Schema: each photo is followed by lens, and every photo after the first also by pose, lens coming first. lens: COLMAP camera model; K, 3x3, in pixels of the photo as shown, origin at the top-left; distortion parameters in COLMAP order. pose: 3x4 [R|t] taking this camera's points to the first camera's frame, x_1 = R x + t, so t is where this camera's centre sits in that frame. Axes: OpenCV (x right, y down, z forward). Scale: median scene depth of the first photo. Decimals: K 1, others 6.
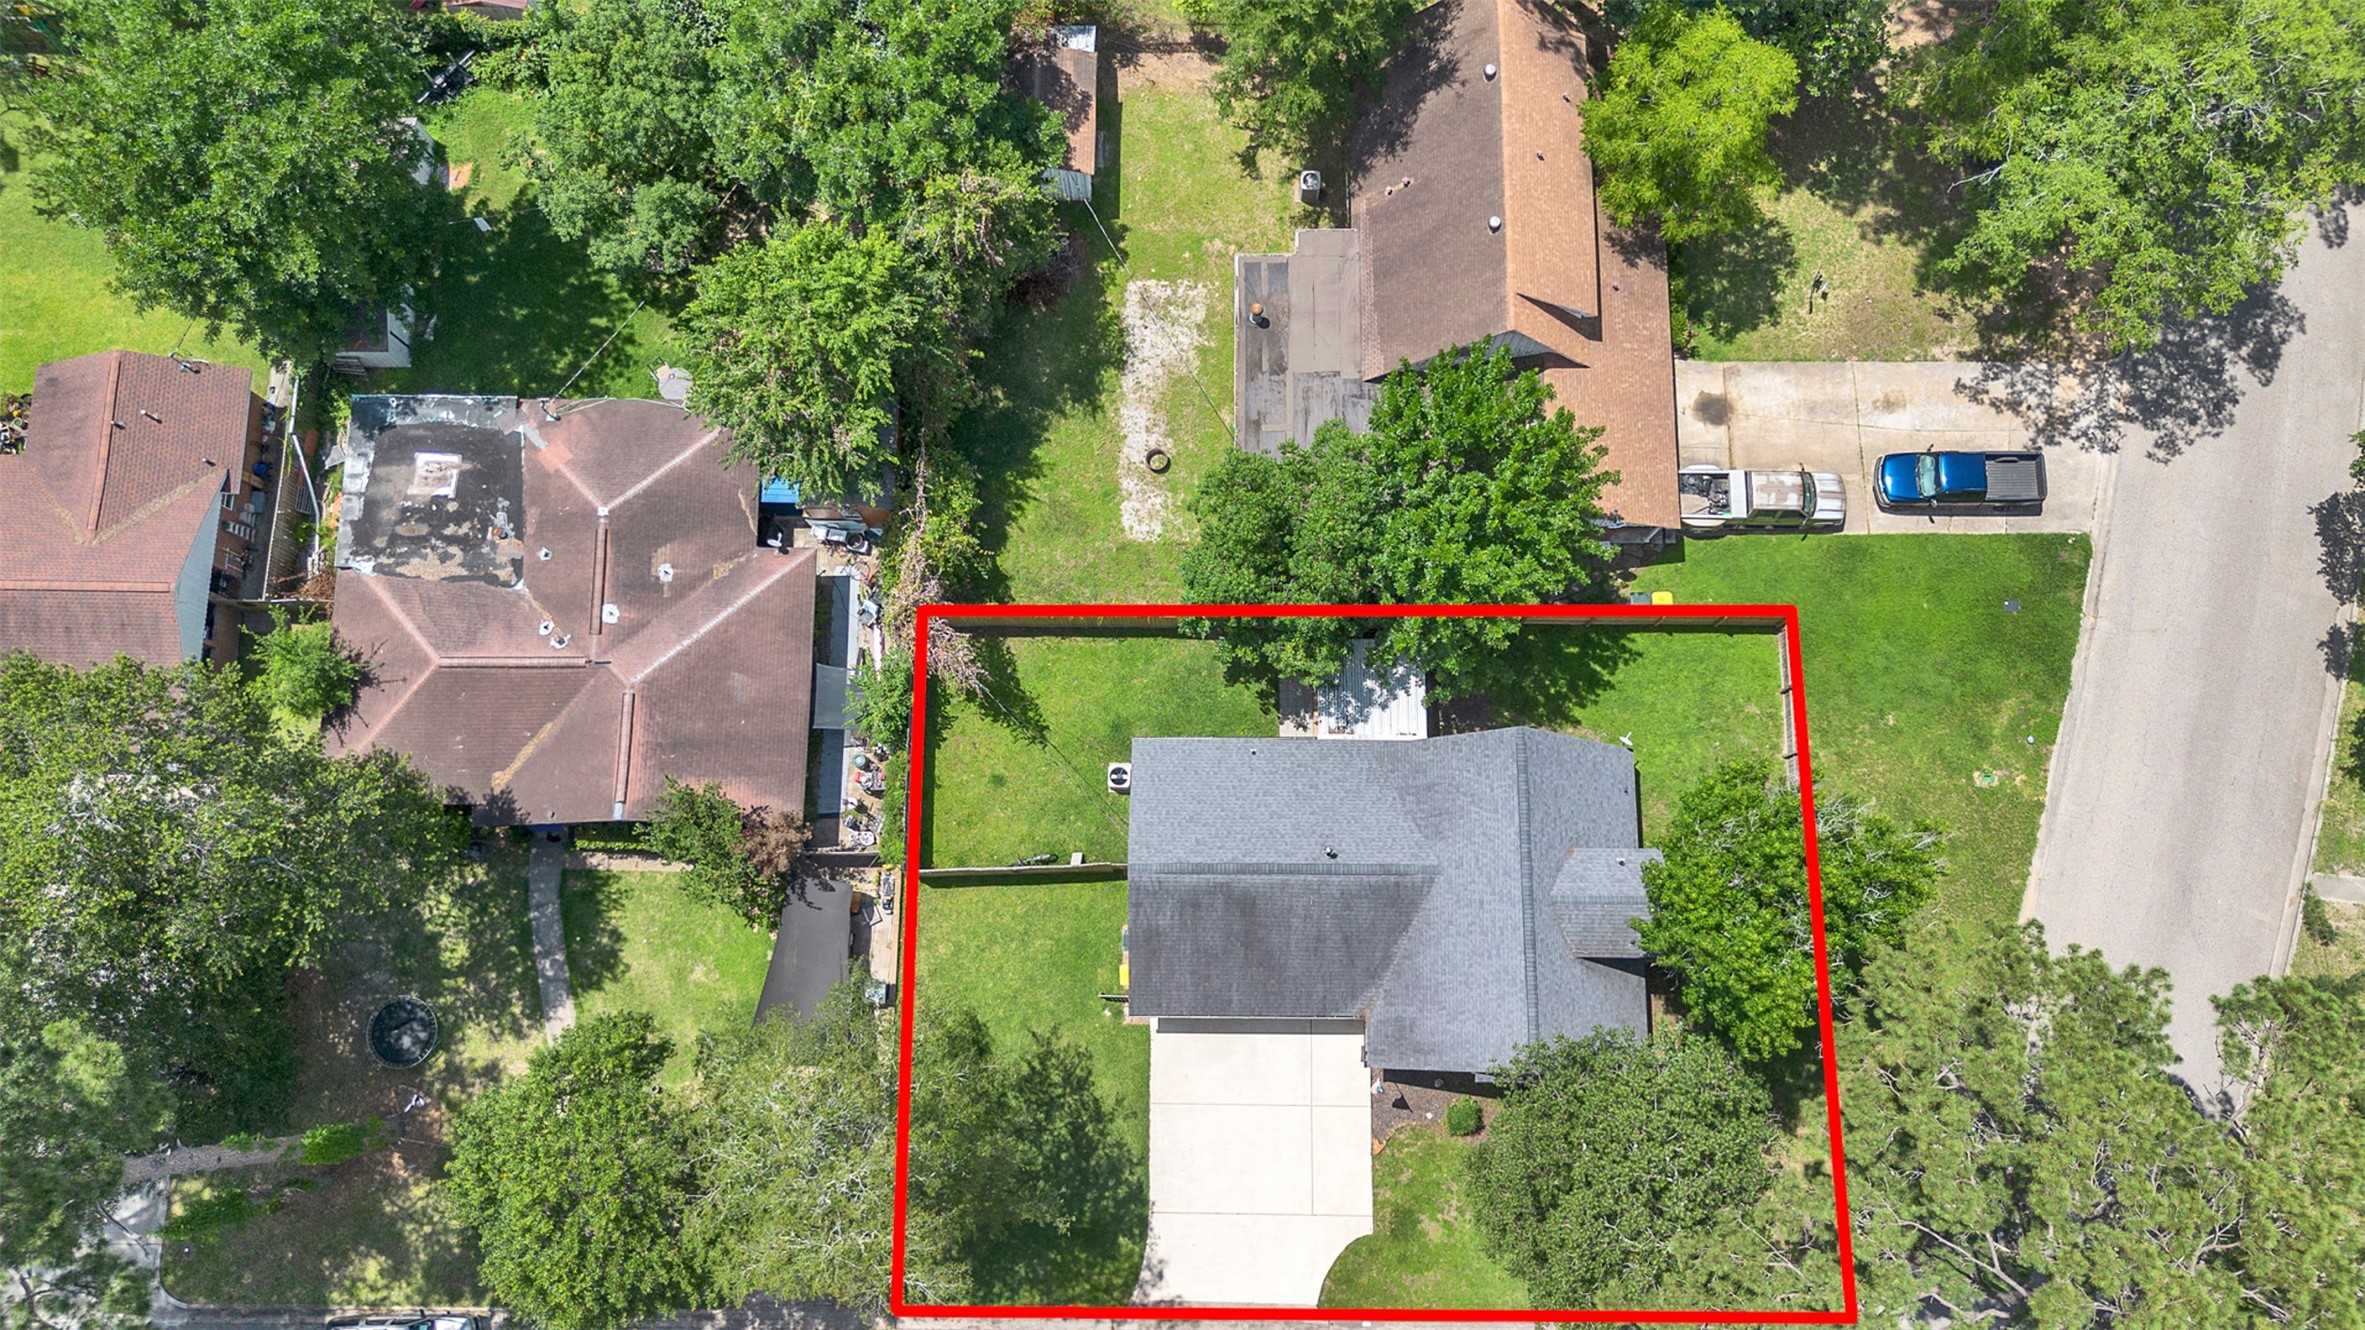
lens RADIAL K [[1669.0, 0, 1180.6], [0, 1669.0, 622.1], [0, 0, 1]] dist [0.063813, -0.129563]
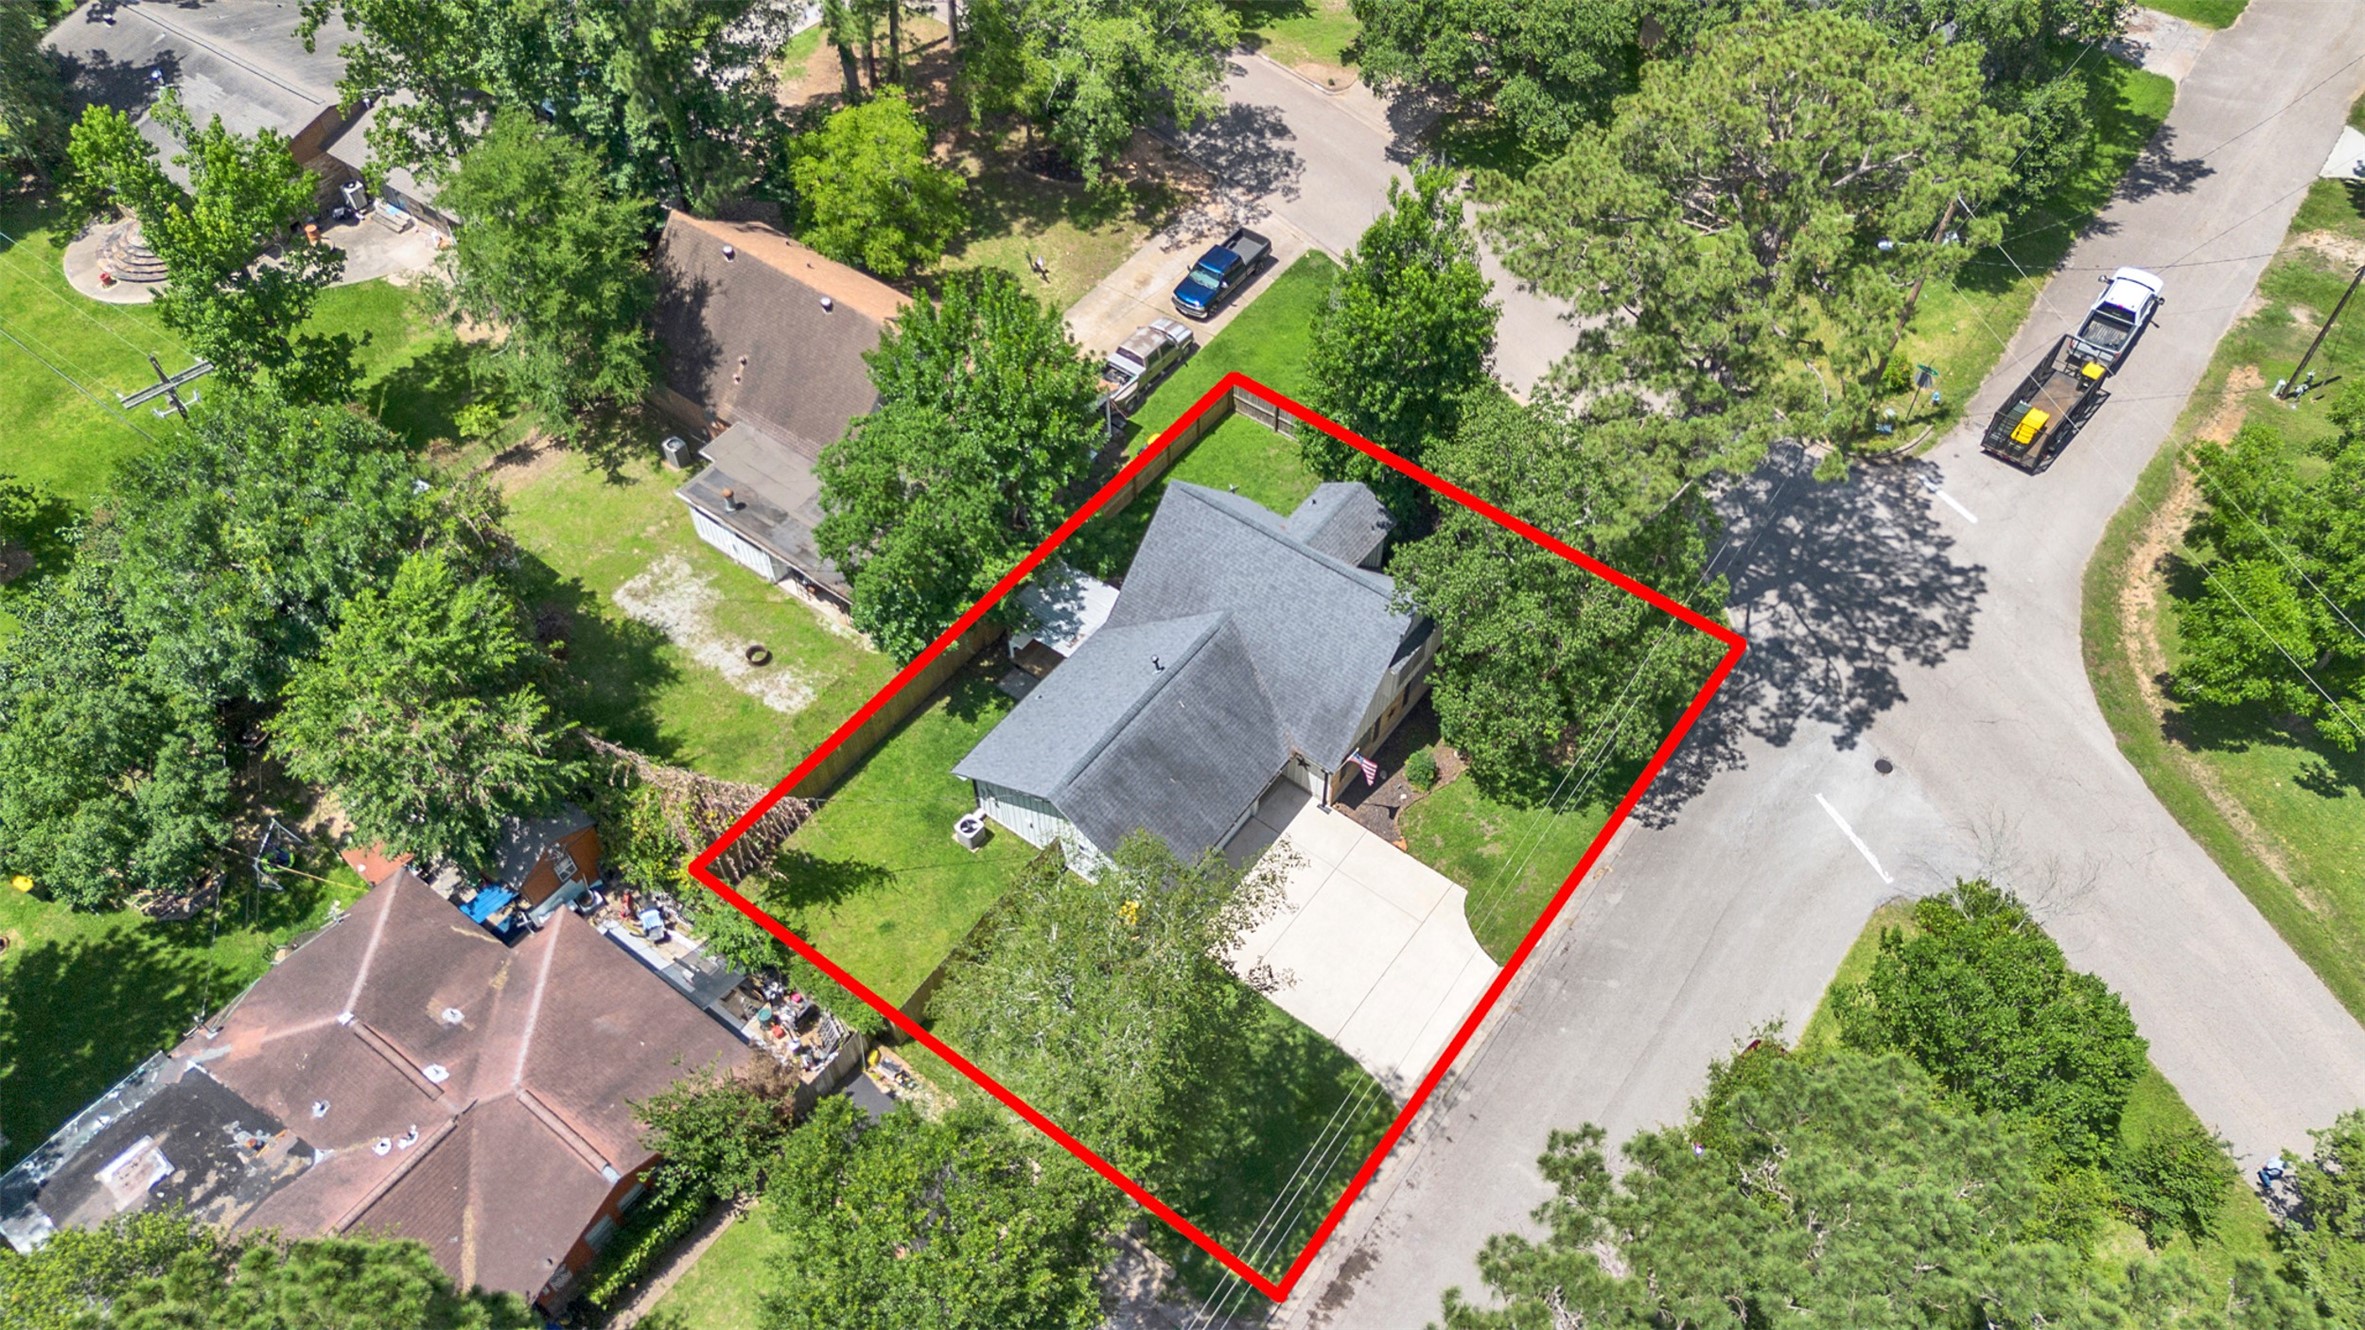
lens RADIAL K [[1663.4, 0, 1182.5], [0, 1663.4, 665.0], [0, 0, 1]] dist [-0.006960, -0.002910]
pose [[0.592219, -0.606866, 0.530086, -0.420560], [0.785370, 0.581846, -0.211302, 0.340118], [-0.180197, 0.541450, 0.821195, 0.115129]]
